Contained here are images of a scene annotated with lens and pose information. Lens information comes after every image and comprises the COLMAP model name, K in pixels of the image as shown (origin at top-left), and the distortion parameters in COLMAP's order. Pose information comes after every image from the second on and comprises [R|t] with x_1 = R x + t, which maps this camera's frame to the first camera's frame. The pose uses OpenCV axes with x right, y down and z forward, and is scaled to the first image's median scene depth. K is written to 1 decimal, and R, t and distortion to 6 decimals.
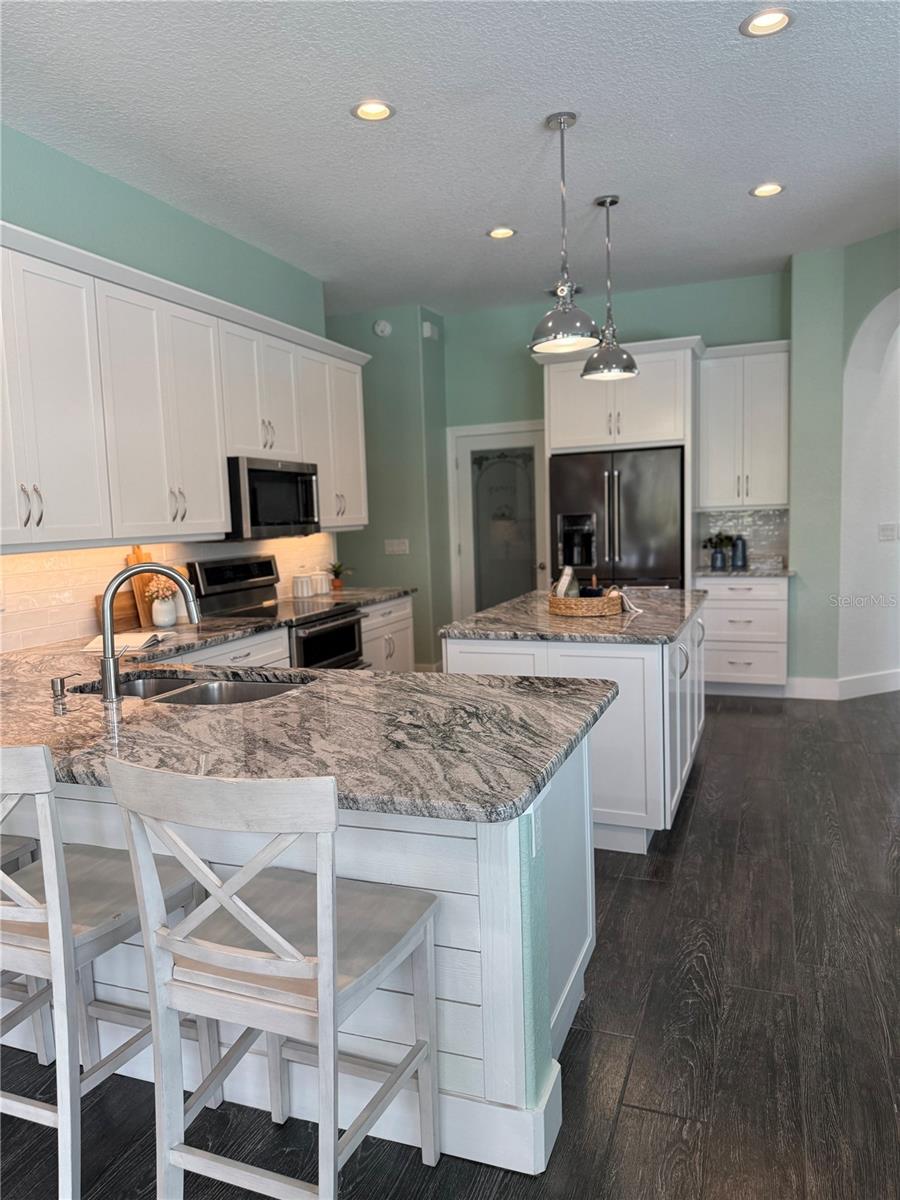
lens RADIAL K [[877.0, 0, 447.9], [0, 877.0, 610.3], [0, 0, 1]] dist [-0.004359, -0.003770]
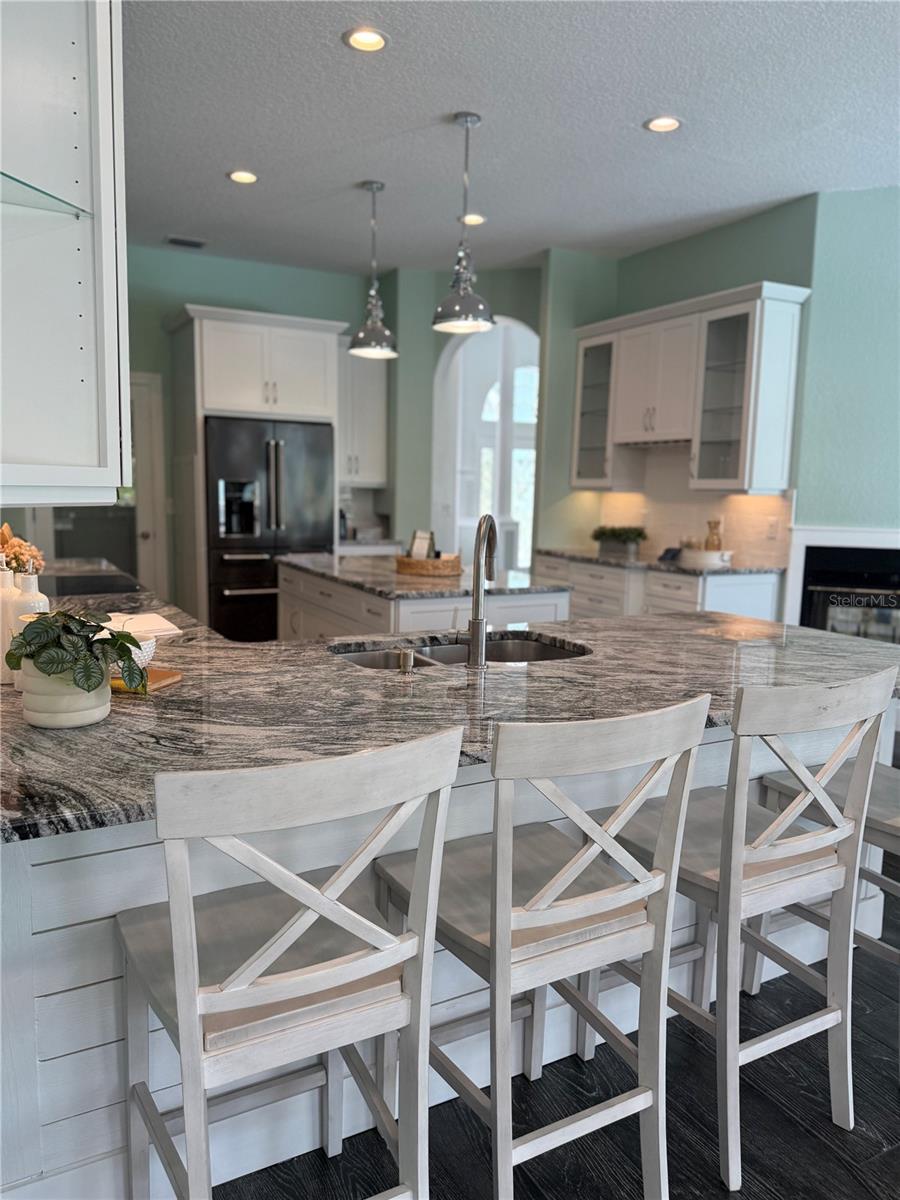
lens RADIAL K [[870.4, 0, 450.0], [0, 870.4, 600.0], [0, 0, 1]] dist [0.129827, -0.115886]
pose [[0.628577, -0.053455, 0.775908, -0.772472], [0.043658, 0.998487, 0.033420, 0.000921], [-0.776521, 0.012868, 0.629960, 0.320126]]
